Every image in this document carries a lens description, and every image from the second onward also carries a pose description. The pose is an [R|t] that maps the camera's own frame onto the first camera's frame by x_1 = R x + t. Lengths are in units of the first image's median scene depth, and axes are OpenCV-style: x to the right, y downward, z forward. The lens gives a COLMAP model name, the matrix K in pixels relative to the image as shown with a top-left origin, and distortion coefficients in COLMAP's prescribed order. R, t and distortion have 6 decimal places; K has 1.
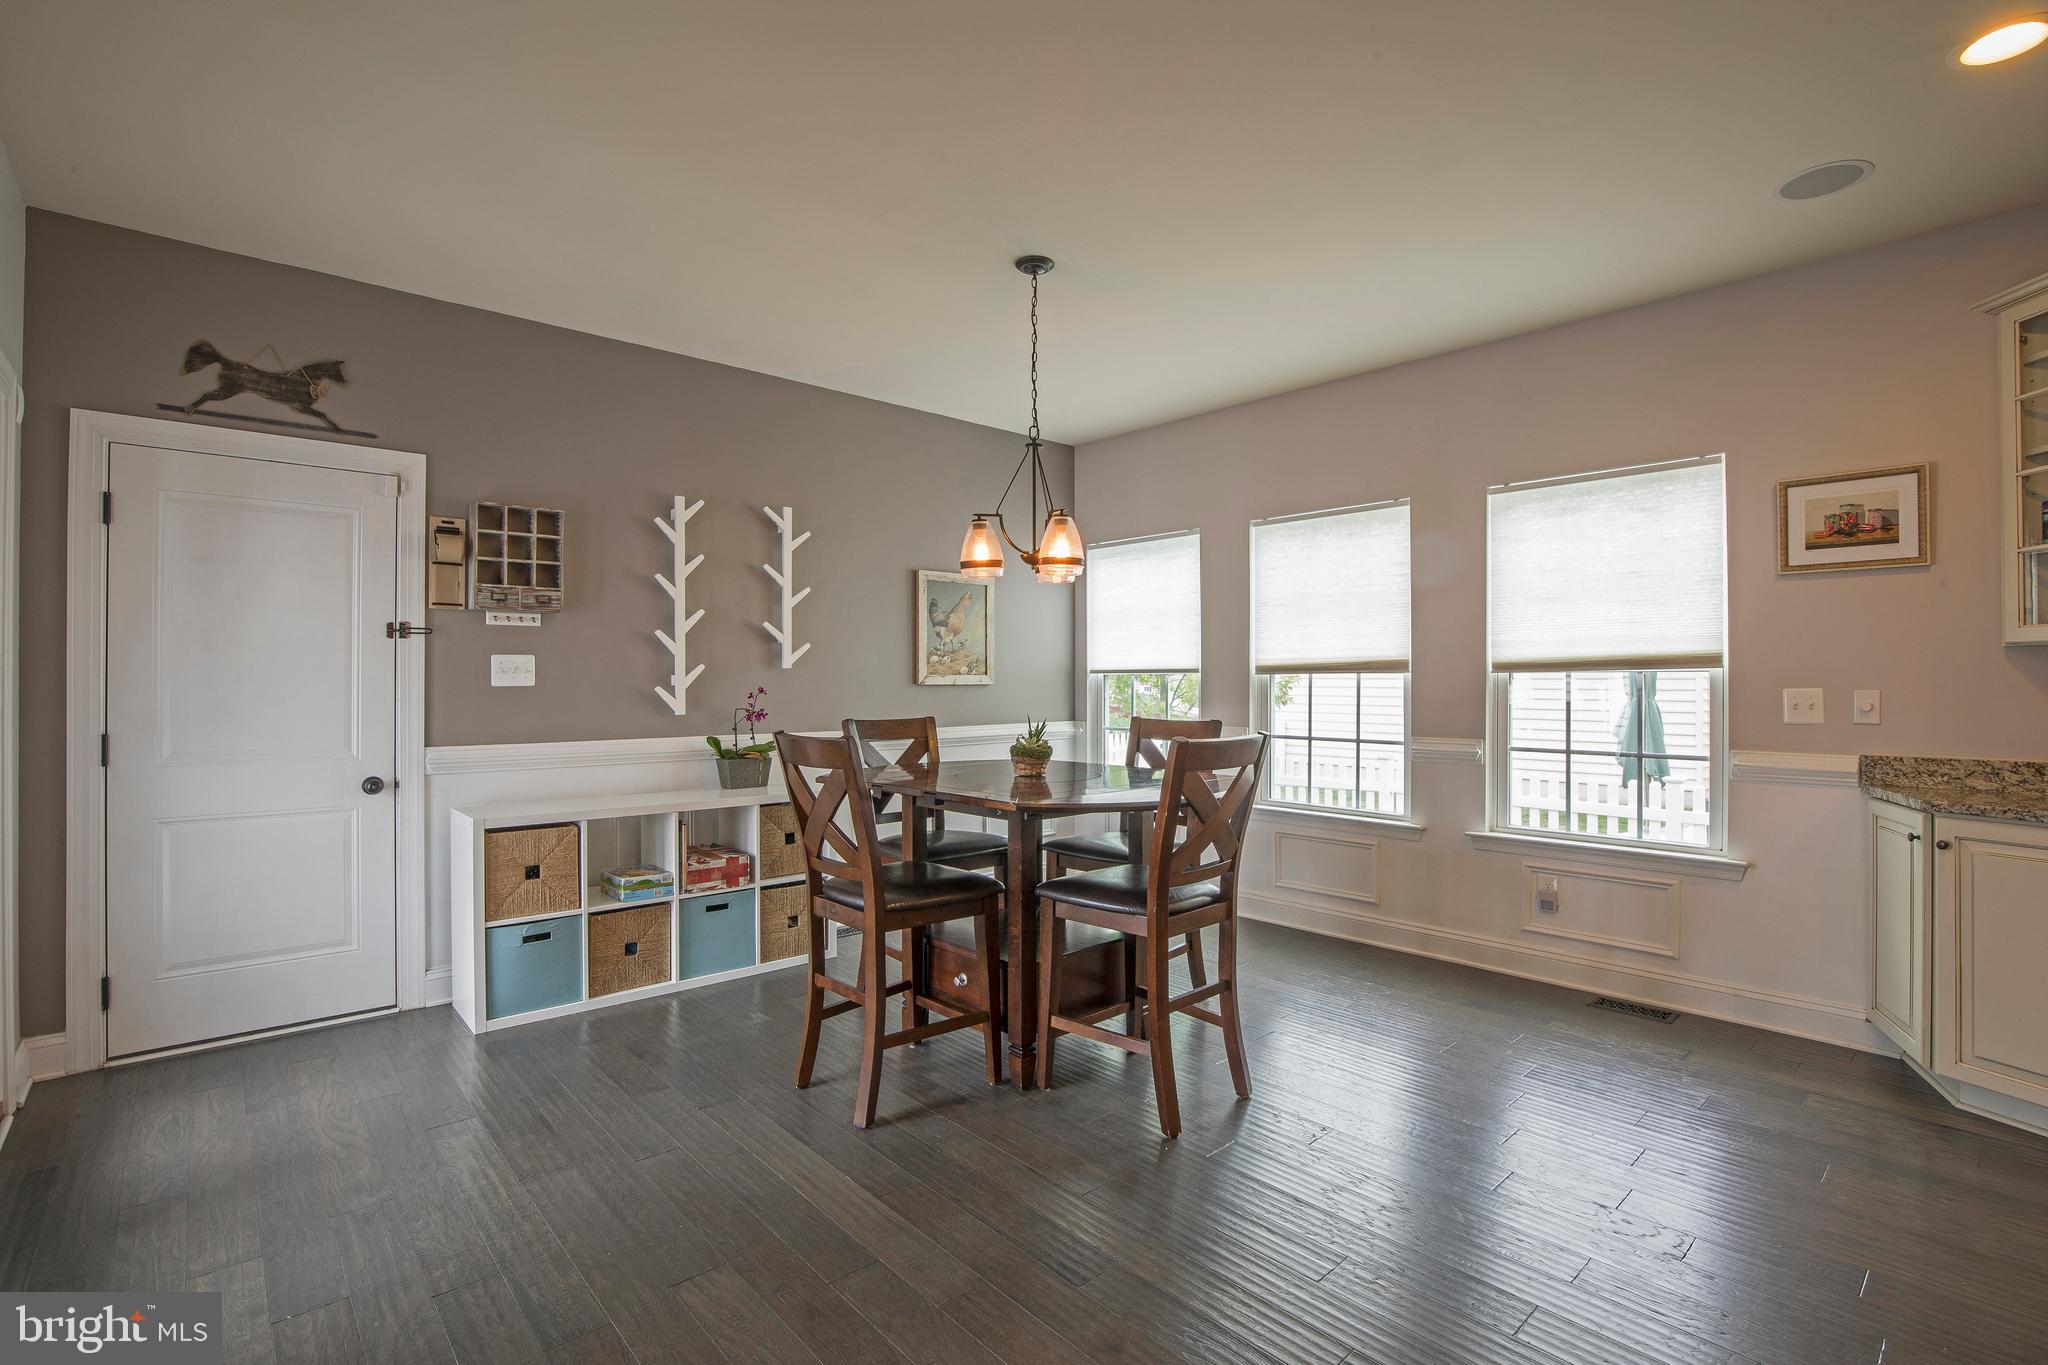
lens RADIAL K [[945.6, 0, 1035.1], [0, 945.6, 652.9], [0, 0, 1]] dist [-0.028888, 0.002273]
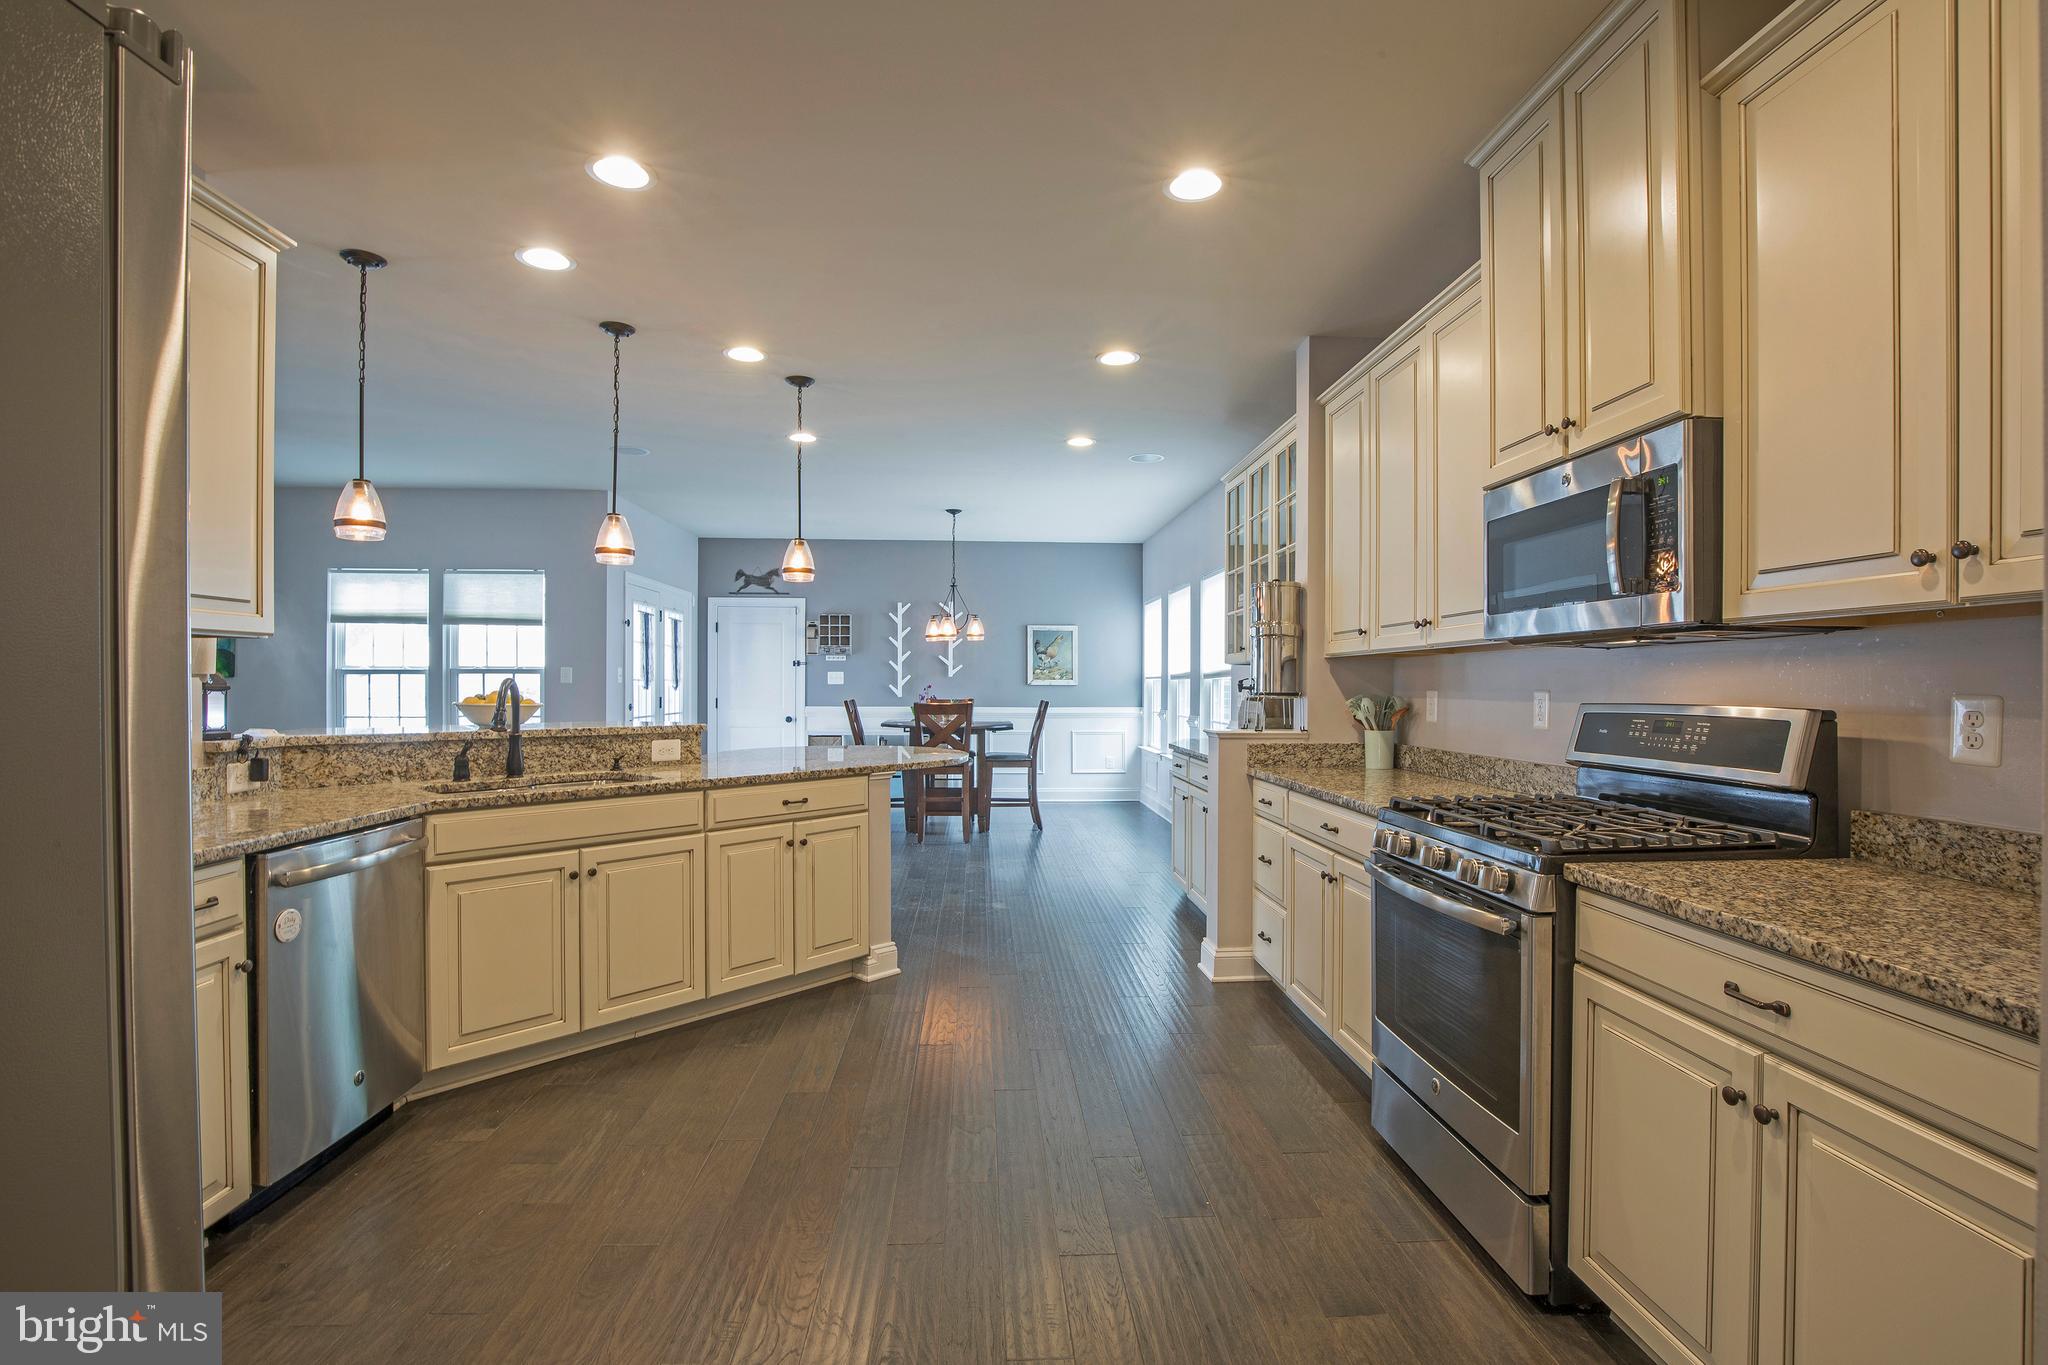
lens RADIAL K [[945.6, 0, 1025.1], [0, 945.6, 674.8], [0, 0, 1]] dist [-0.028888, 0.002273]
pose [[0.777078, 0.000469, -0.629404, 1.487191], [0.012976, 0.999775, 0.016767, -0.026954], [0.629270, -0.021196, 0.776897, -0.691014]]
